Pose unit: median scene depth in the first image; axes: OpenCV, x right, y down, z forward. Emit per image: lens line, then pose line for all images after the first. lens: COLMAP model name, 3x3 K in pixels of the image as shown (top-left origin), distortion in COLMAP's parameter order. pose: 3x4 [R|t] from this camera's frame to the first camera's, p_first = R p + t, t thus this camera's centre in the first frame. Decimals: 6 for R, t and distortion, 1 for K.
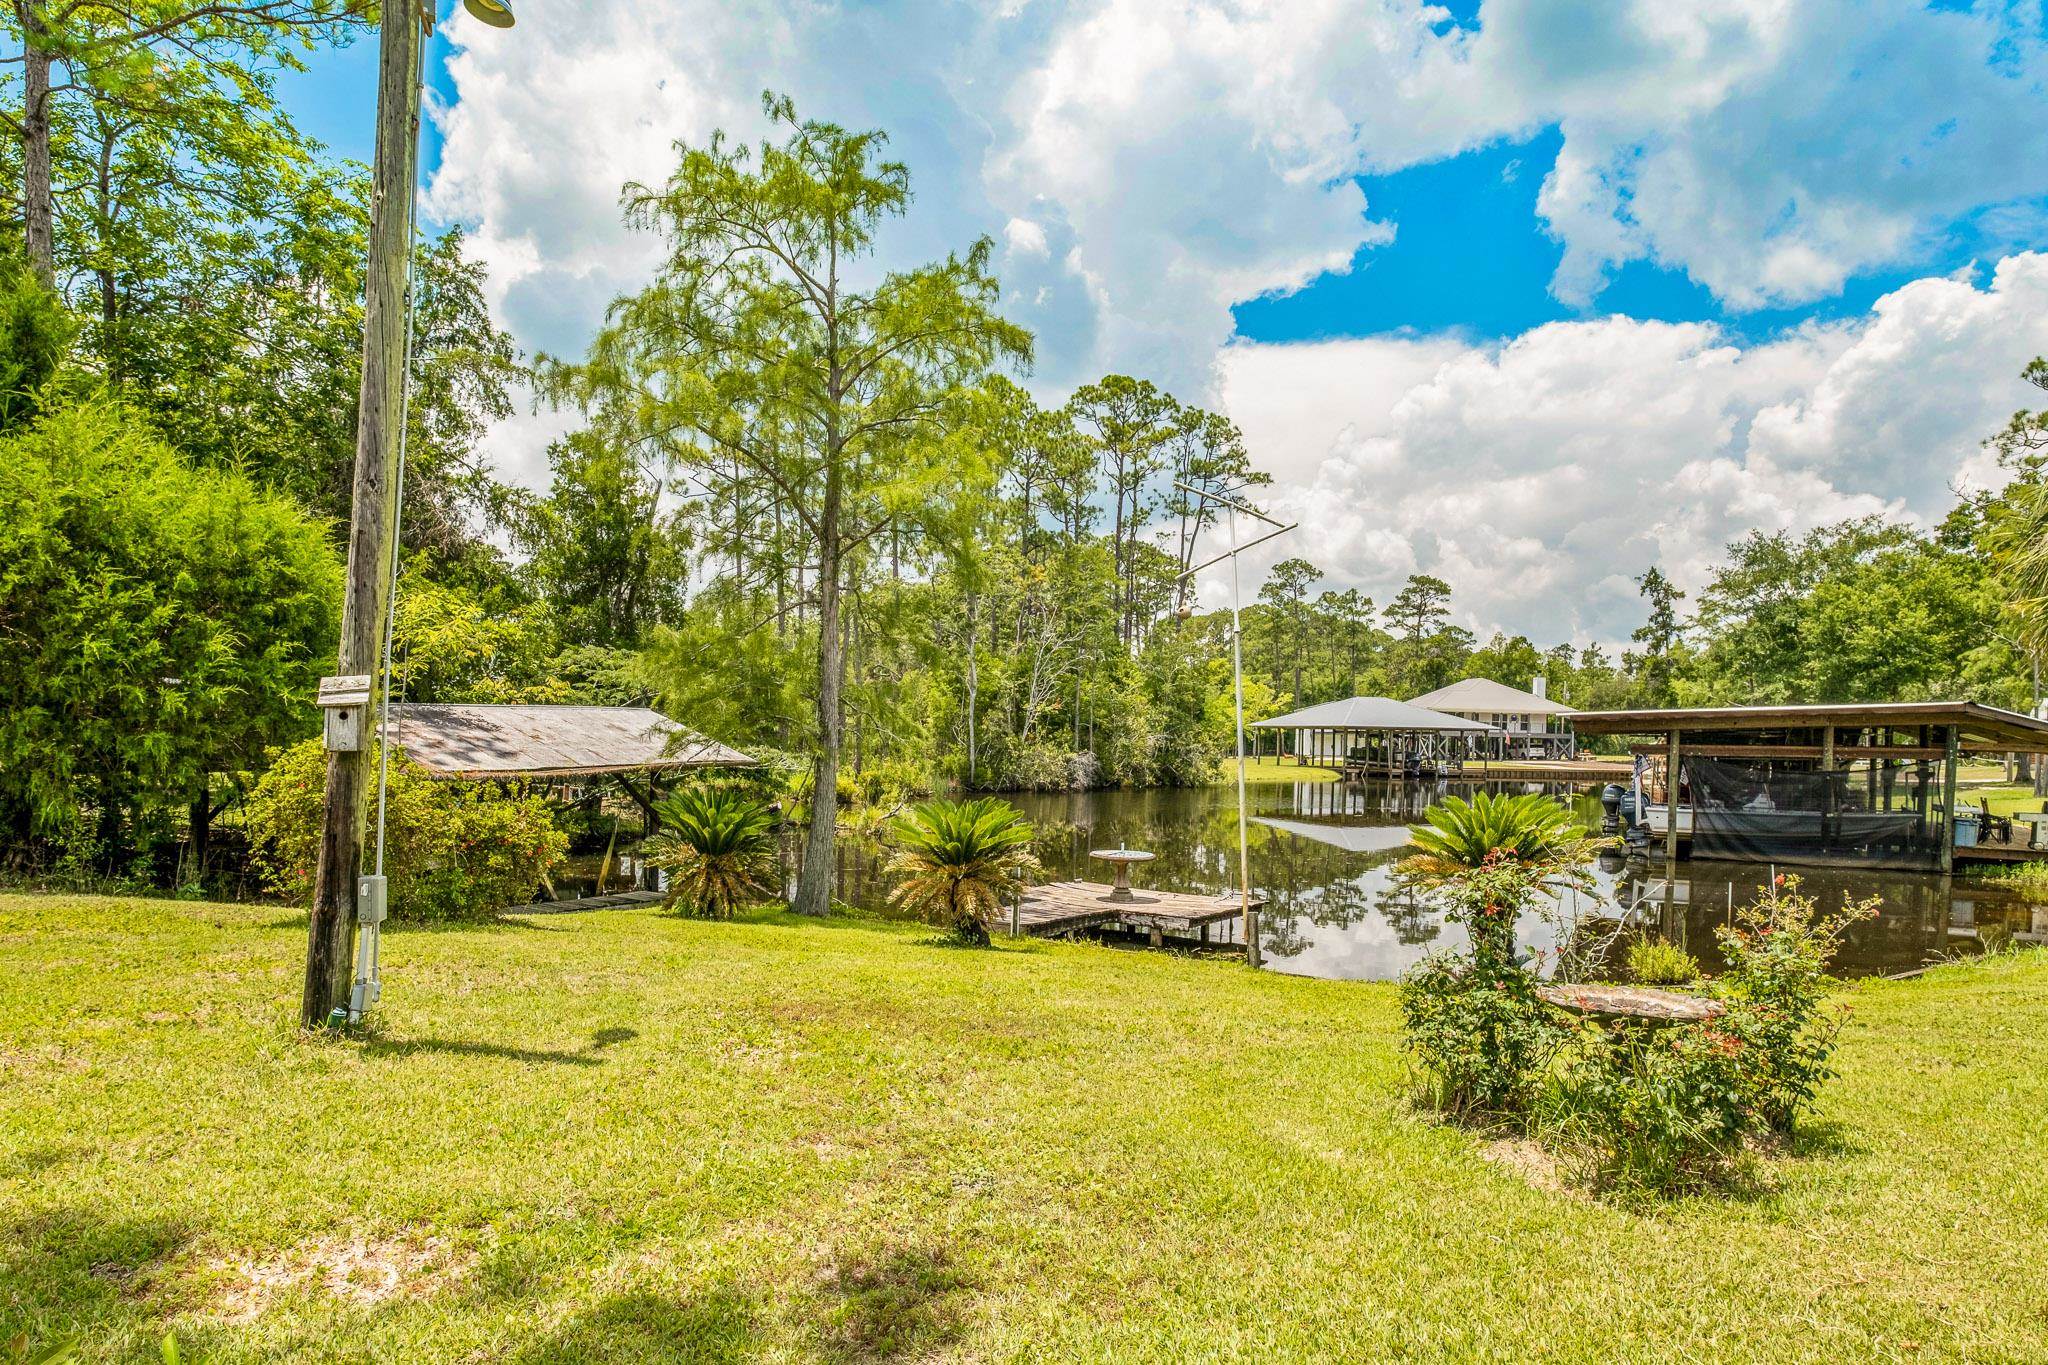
lens RADIAL K [[1250.8, 0, 981.4], [0, 1250.8, 789.9], [0, 0, 1]] dist [0.004012, 0.000348]
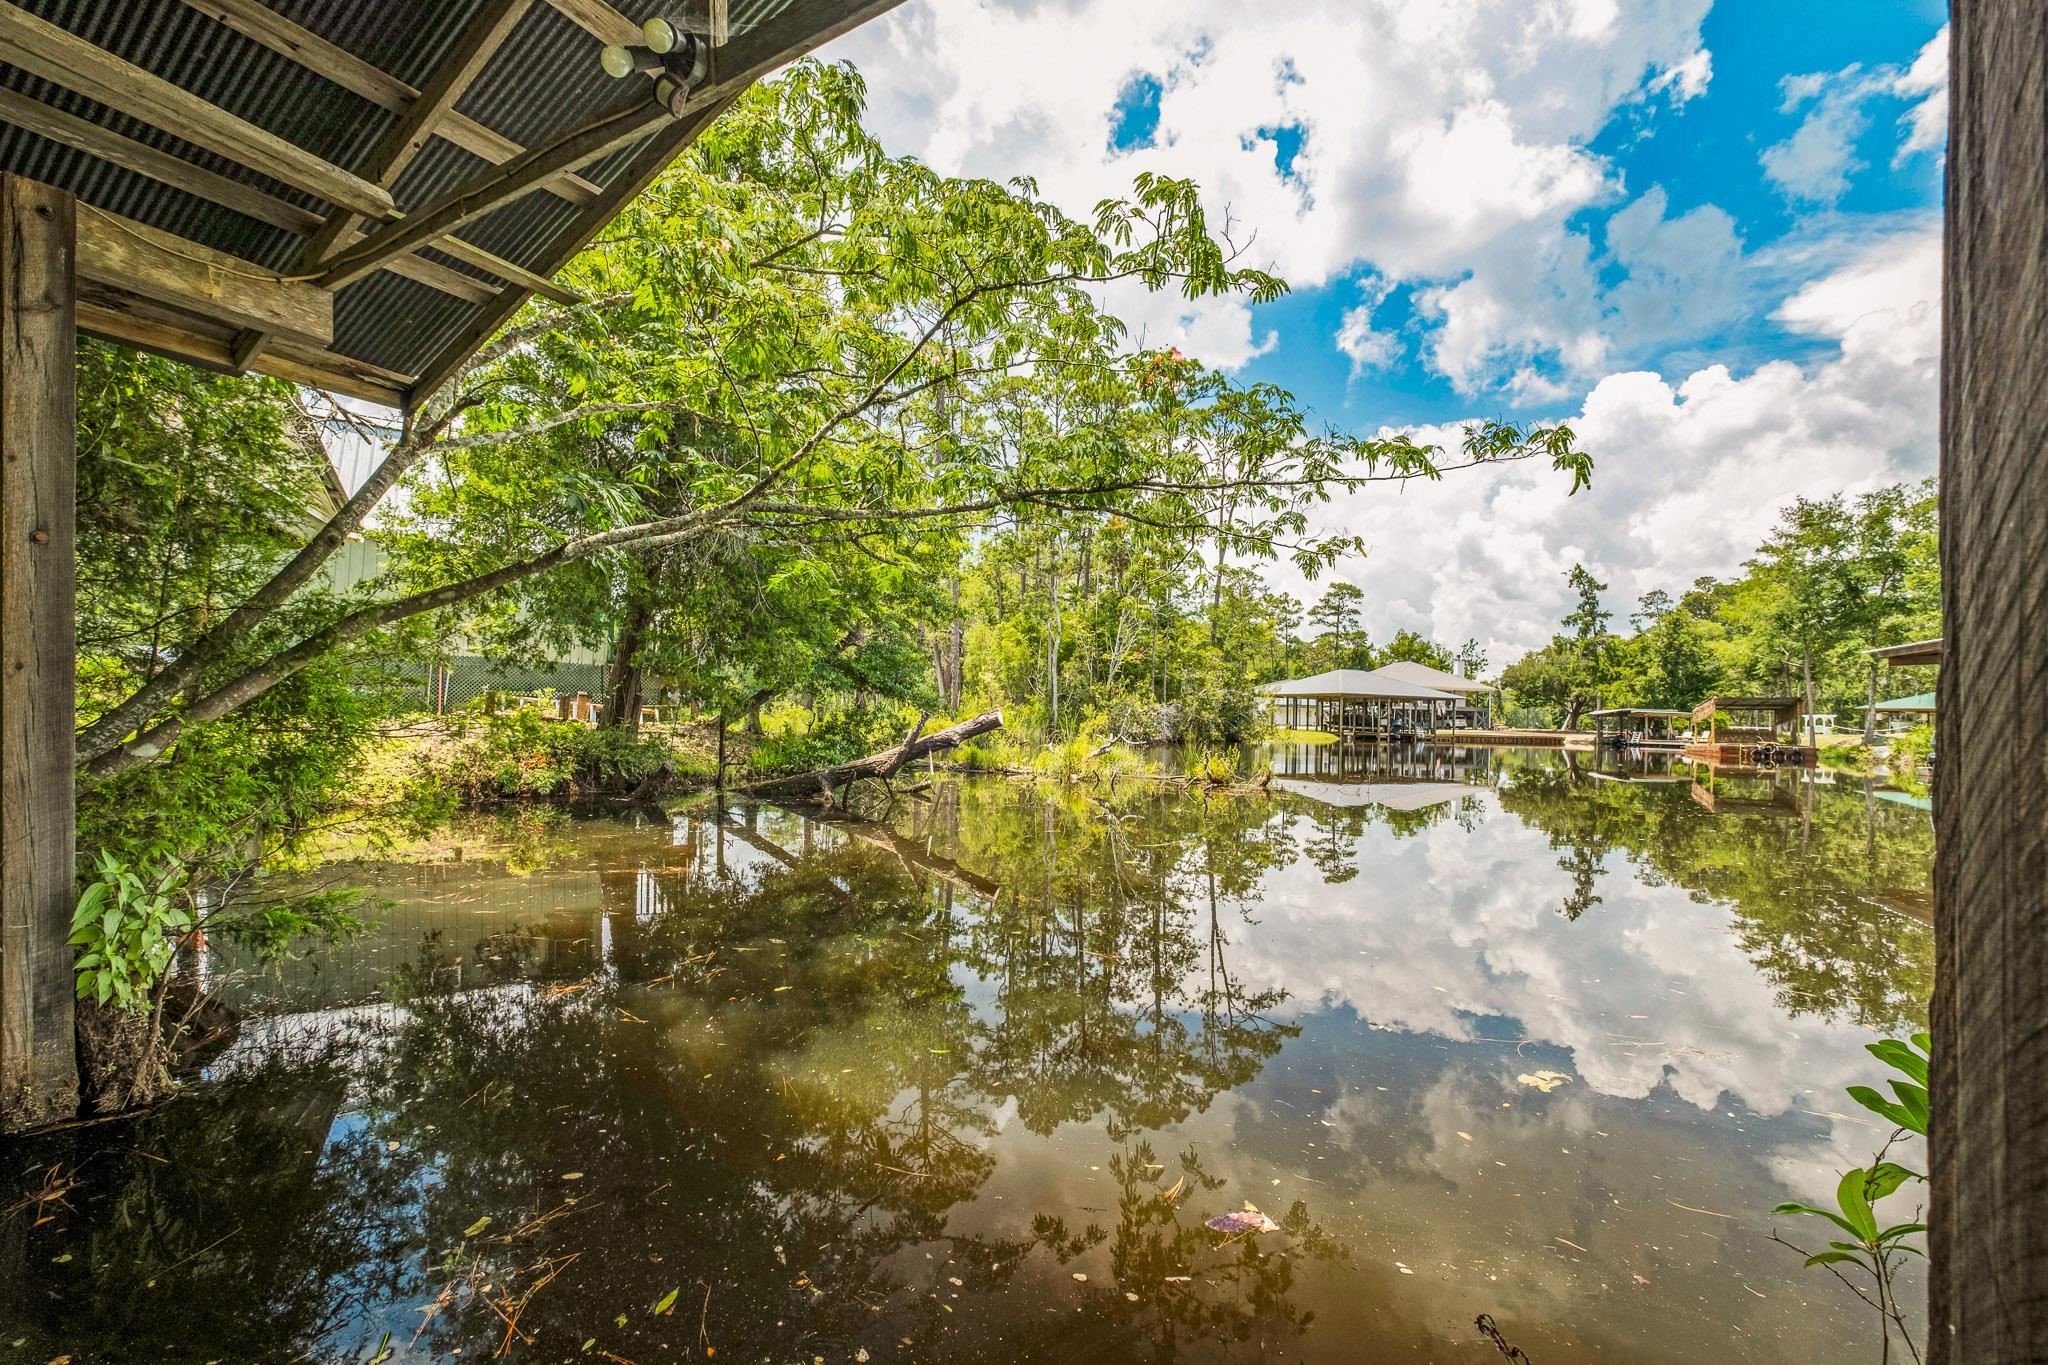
lens RADIAL K [[933.8, 0, 1010.8], [0, 933.8, 694.9], [0, 0, 1]] dist [0.004545, -0.003018]
pose [[0.998023, 0.009988, 0.062049, -0.049828], [-0.005756, 0.997668, -0.068003, 0.007897], [-0.062584, 0.067512, 0.995754, 0.172926]]
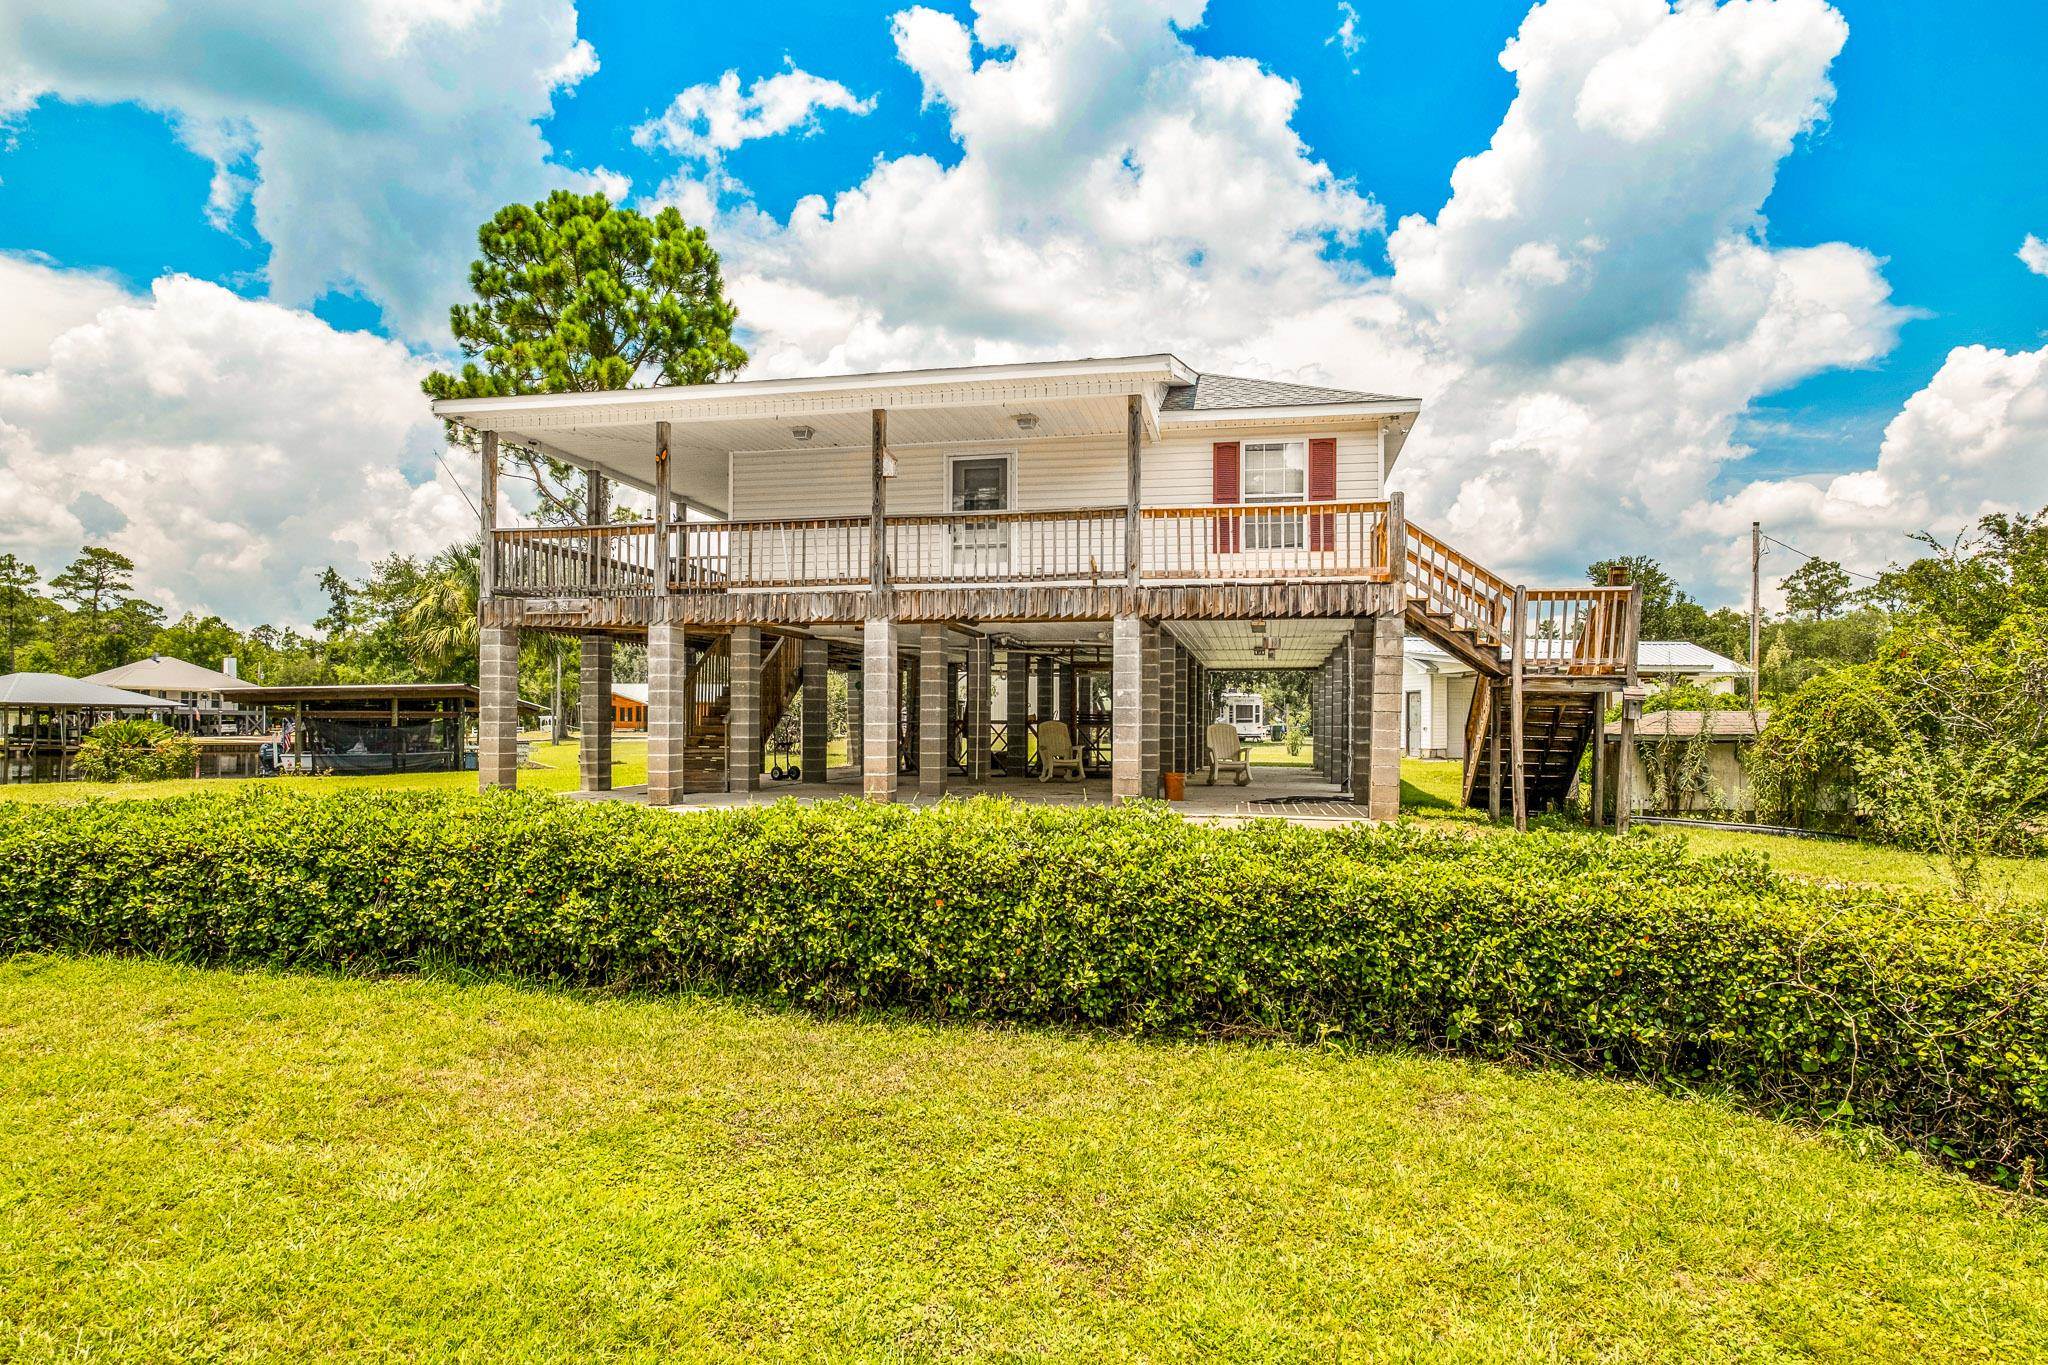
lens RADIAL K [[1206.6, 0, 998.8], [0, 1206.6, 706.3], [0, 0, 1]] dist [-0.002460, 0.001133]
pose [[0.559732, -0.001377, 0.828673, -0.046423], [0.043474, 0.998670, -0.027705, 0.010022], [-0.827533, 0.051533, 0.559047, -0.138334]]
